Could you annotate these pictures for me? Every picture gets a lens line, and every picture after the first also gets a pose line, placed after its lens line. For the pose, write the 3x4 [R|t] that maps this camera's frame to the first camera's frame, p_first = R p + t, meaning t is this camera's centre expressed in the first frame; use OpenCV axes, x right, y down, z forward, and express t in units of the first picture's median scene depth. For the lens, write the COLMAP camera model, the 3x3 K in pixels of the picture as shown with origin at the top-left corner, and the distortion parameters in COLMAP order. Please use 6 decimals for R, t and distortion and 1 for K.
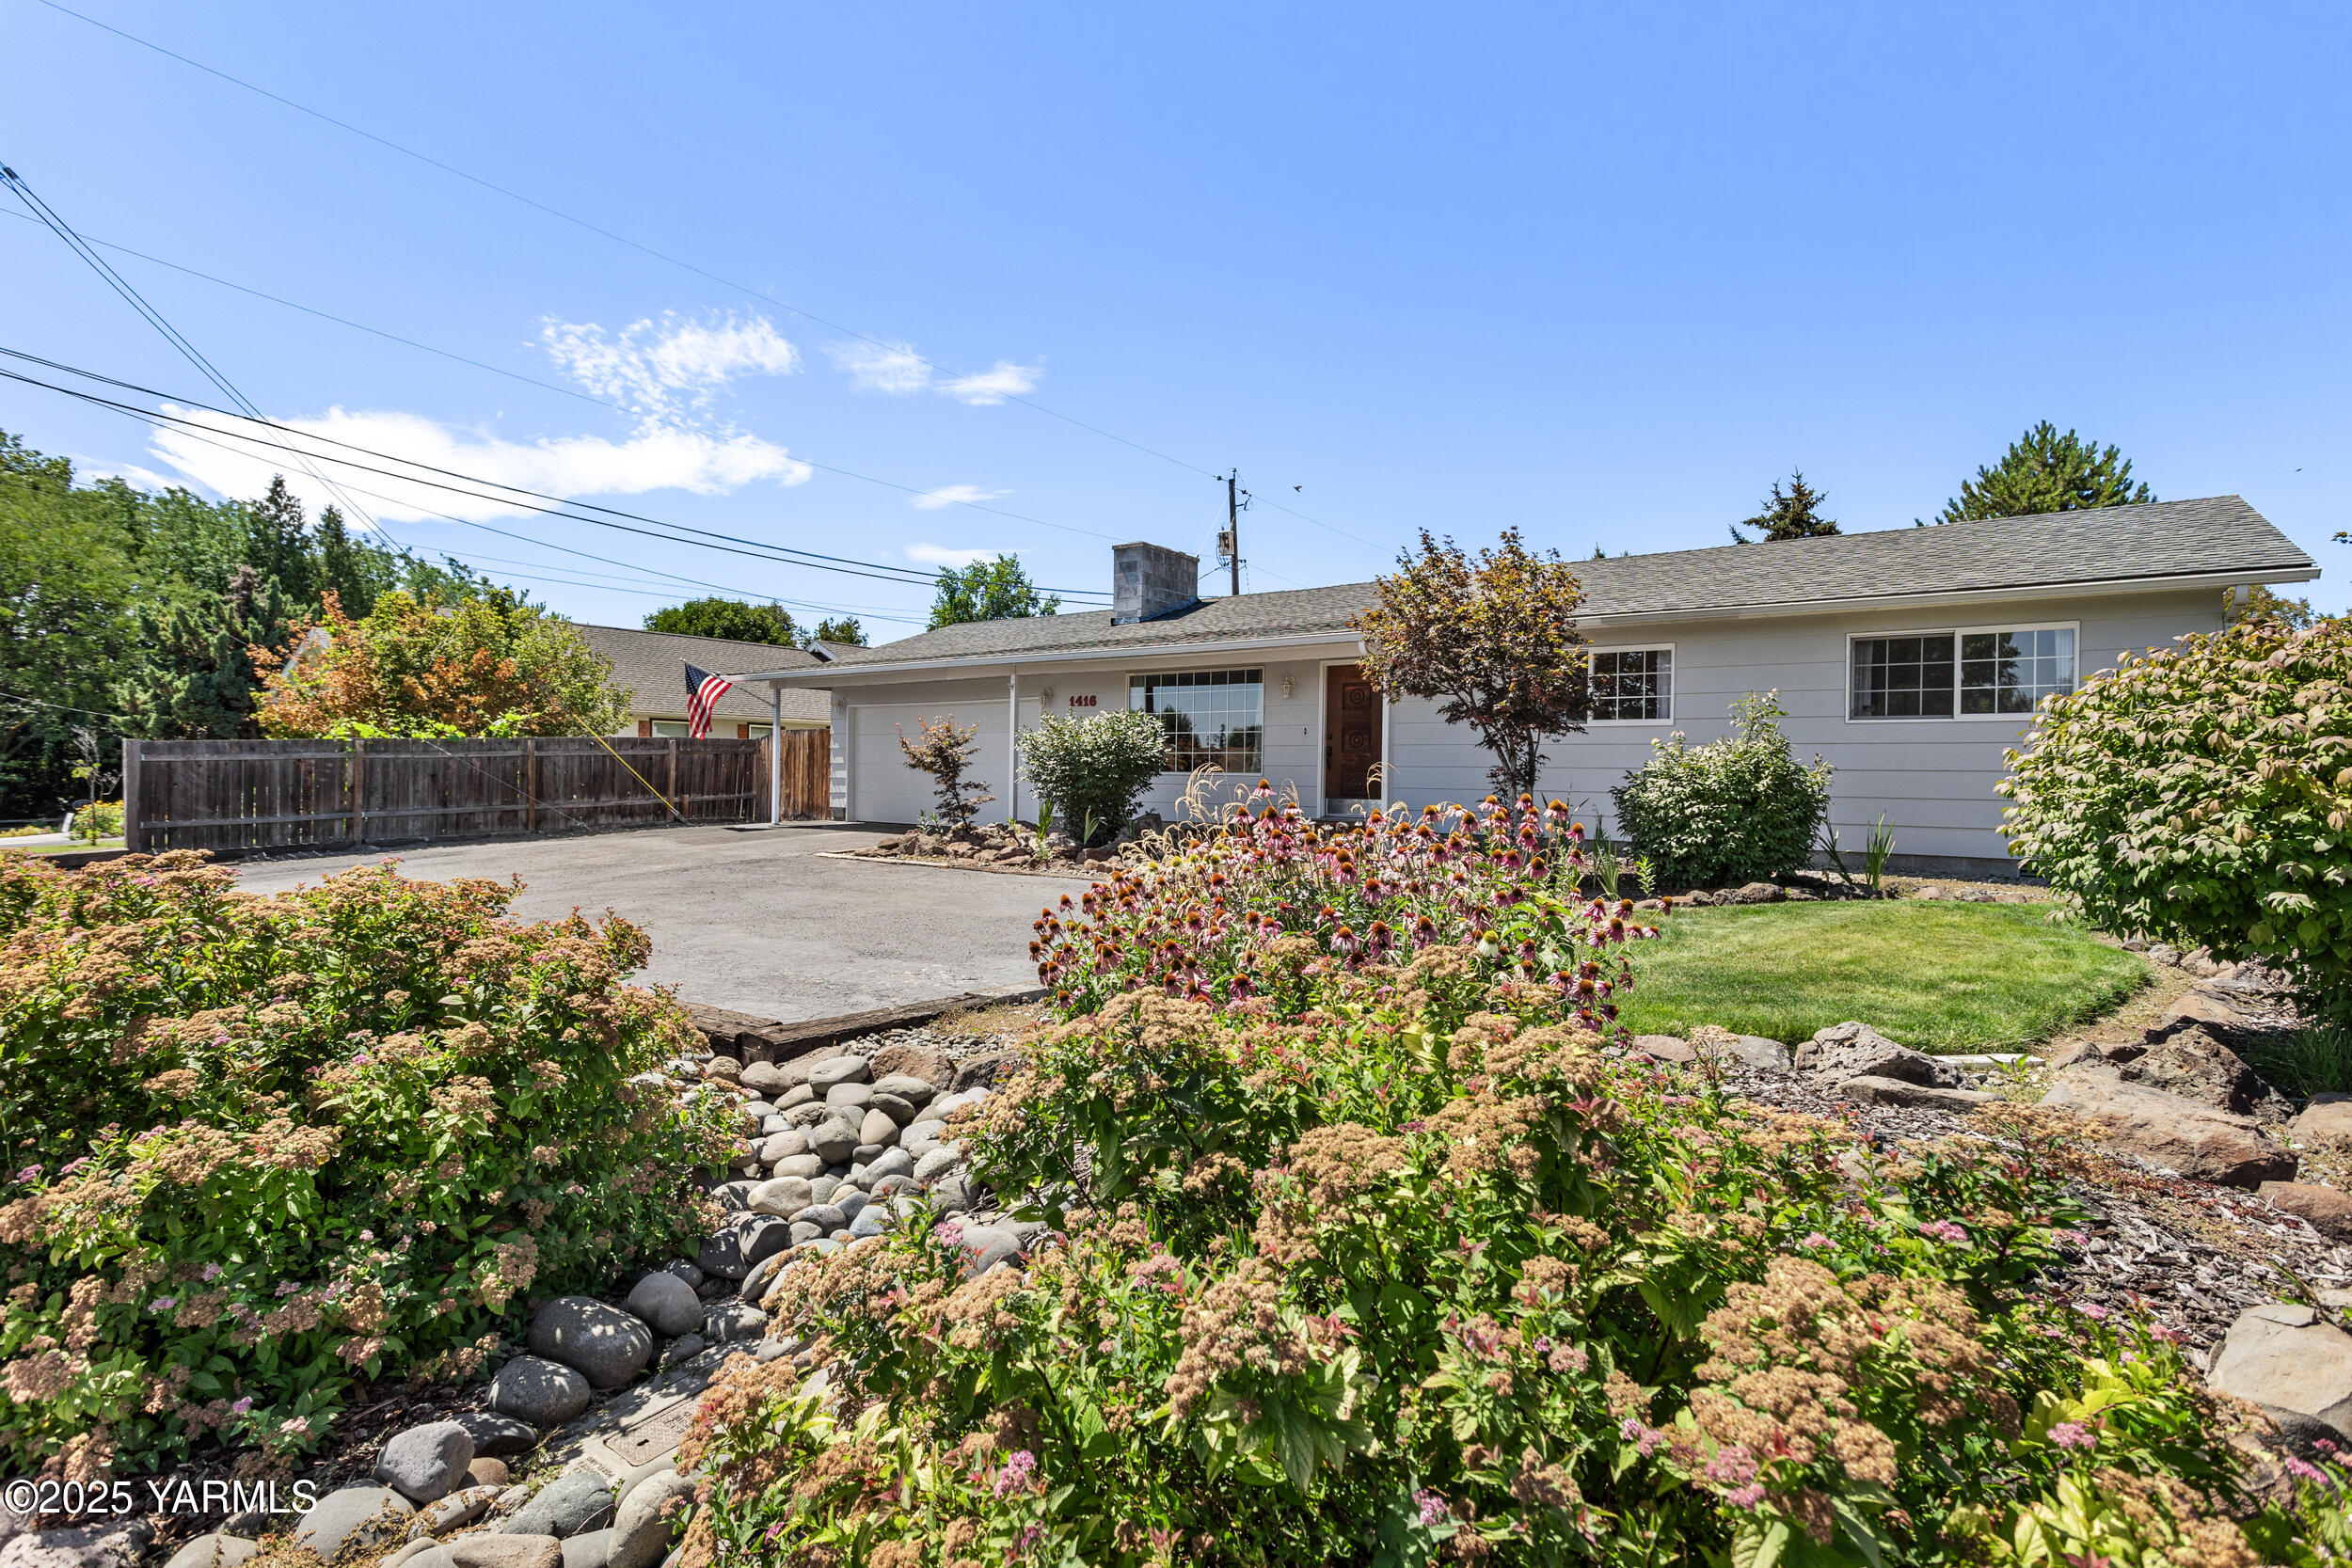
lens RADIAL K [[1161.2, 0, 1181.3], [0, 1161.2, 774.9], [0, 0, 1]] dist [0.004324, 0.002600]
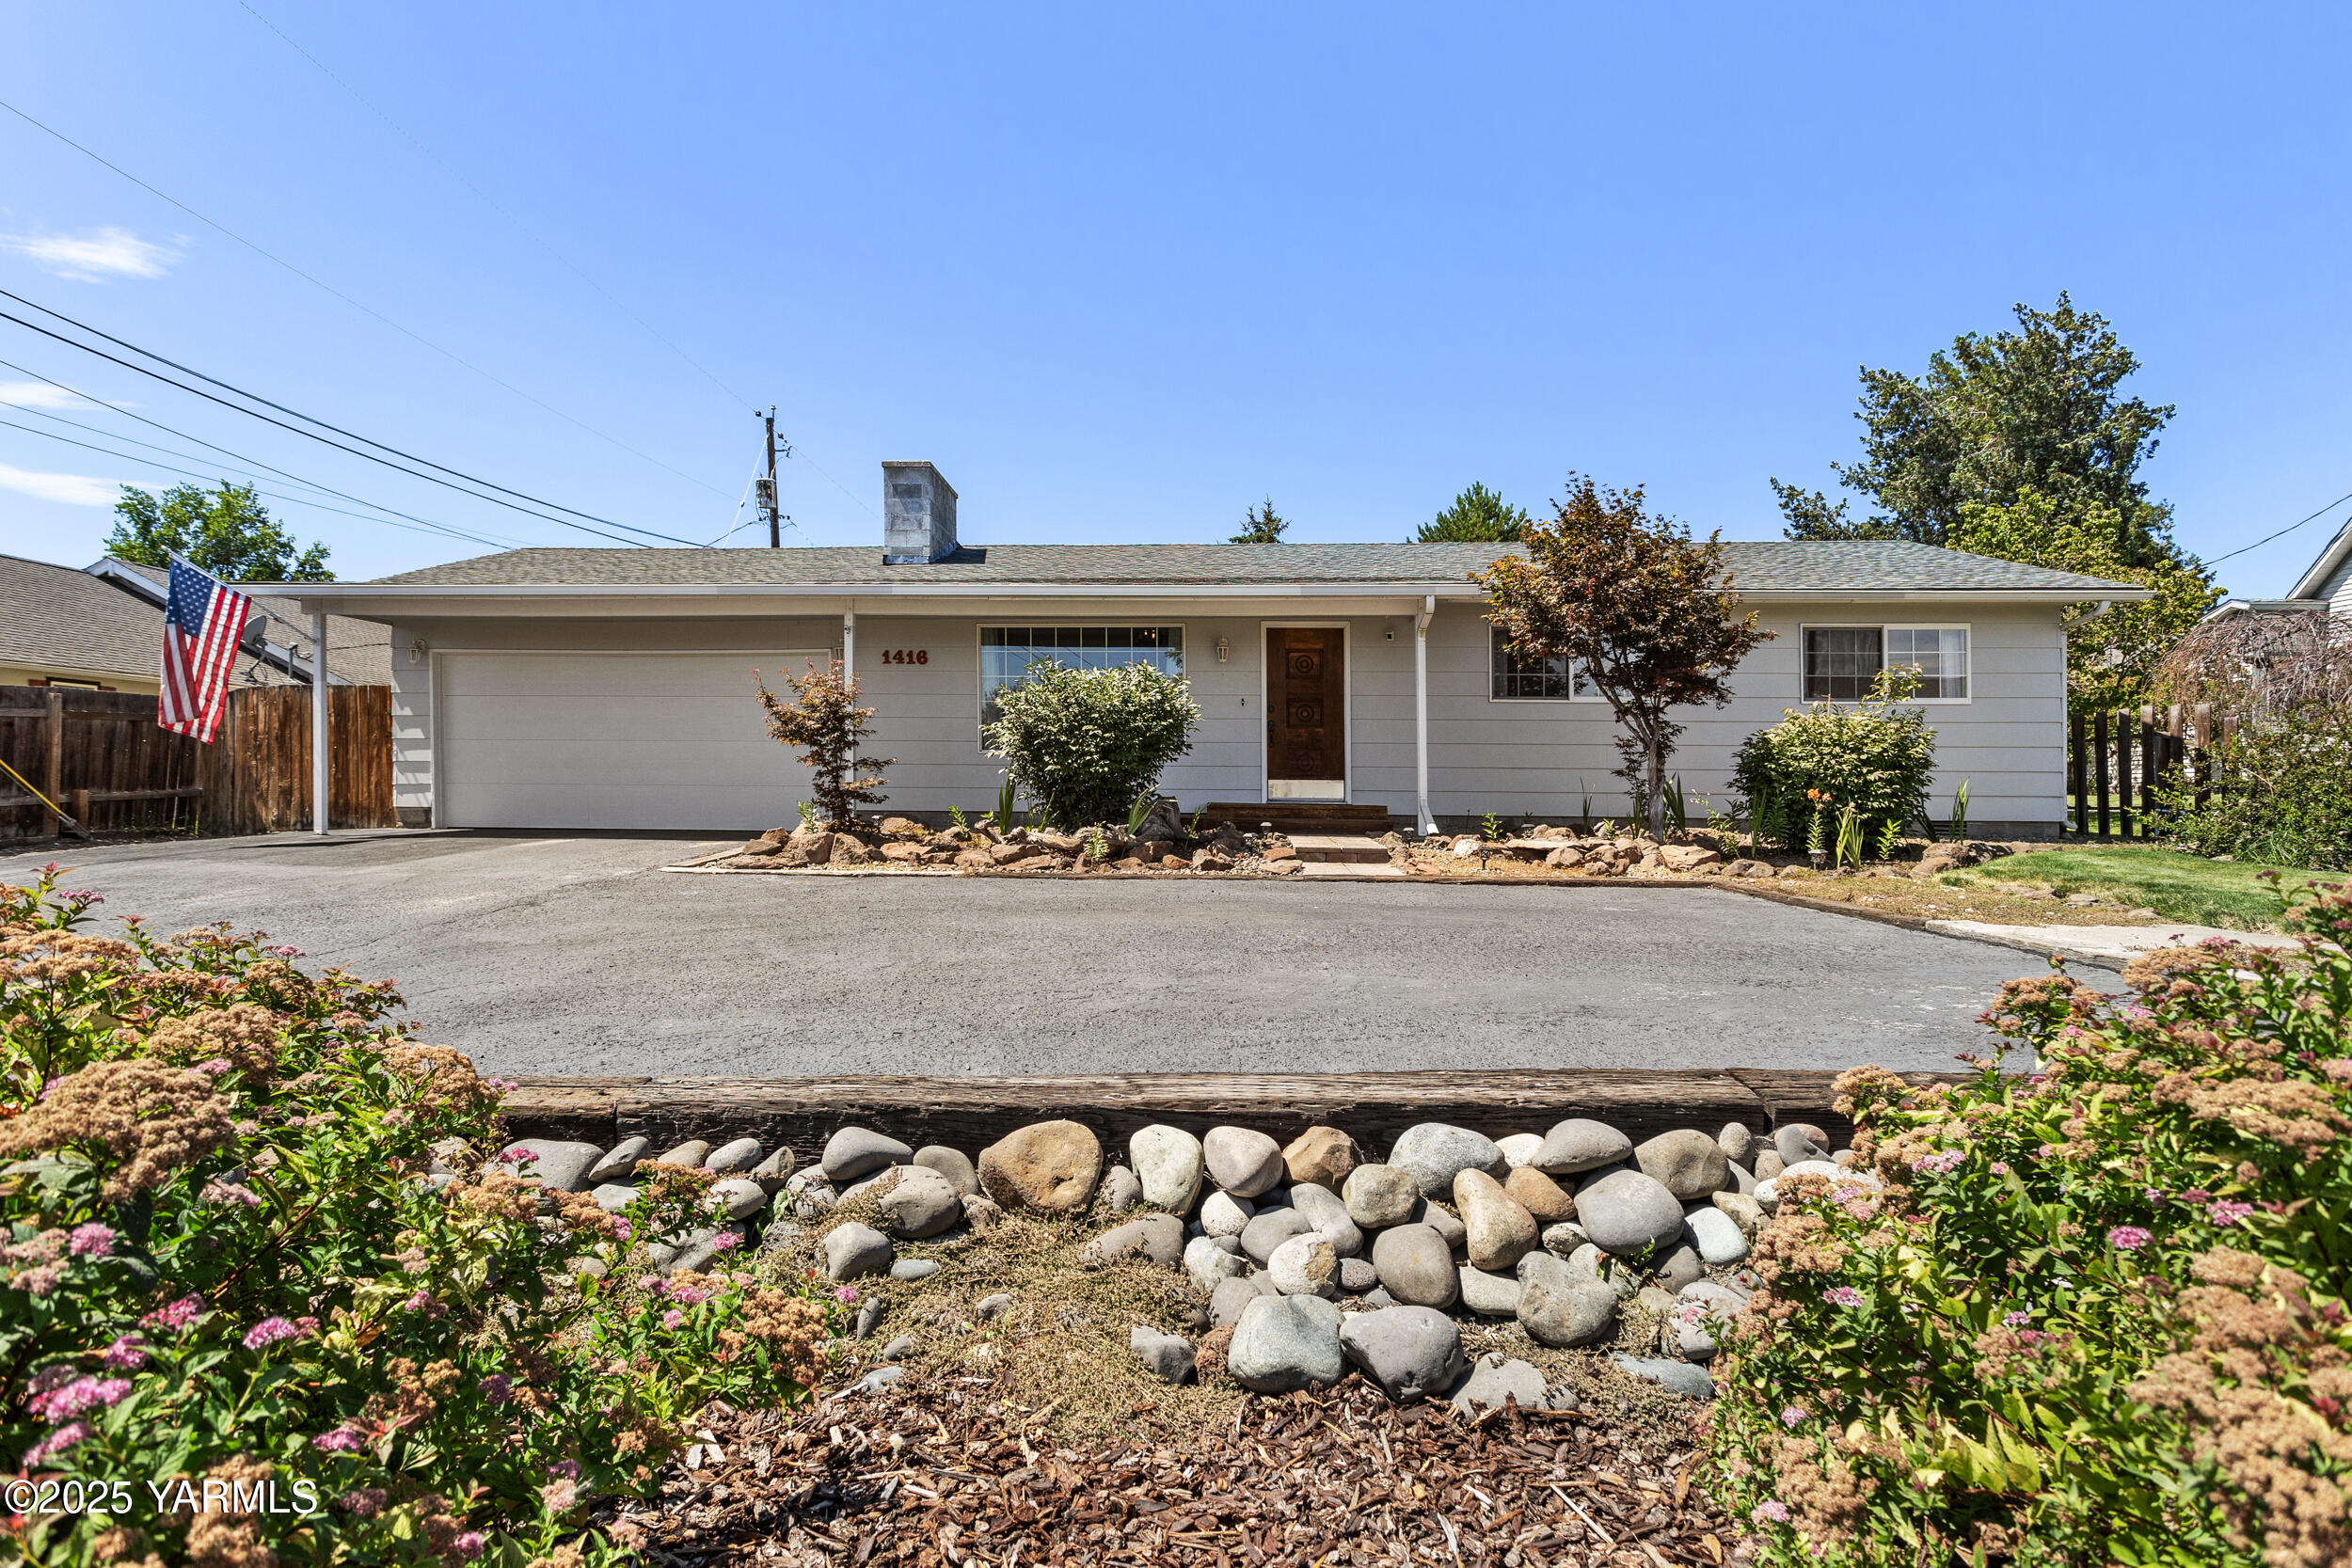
lens RADIAL K [[1161.2, 0, 1176.3], [0, 1161.2, 781.2], [0, 0, 1]] dist [0.004324, 0.002600]
pose [[0.834930, -0.003631, 0.550344, -0.295213], [0.003358, 0.999993, 0.001504, 0.014168], [-0.550345, 0.000592, 0.834937, 0.223250]]
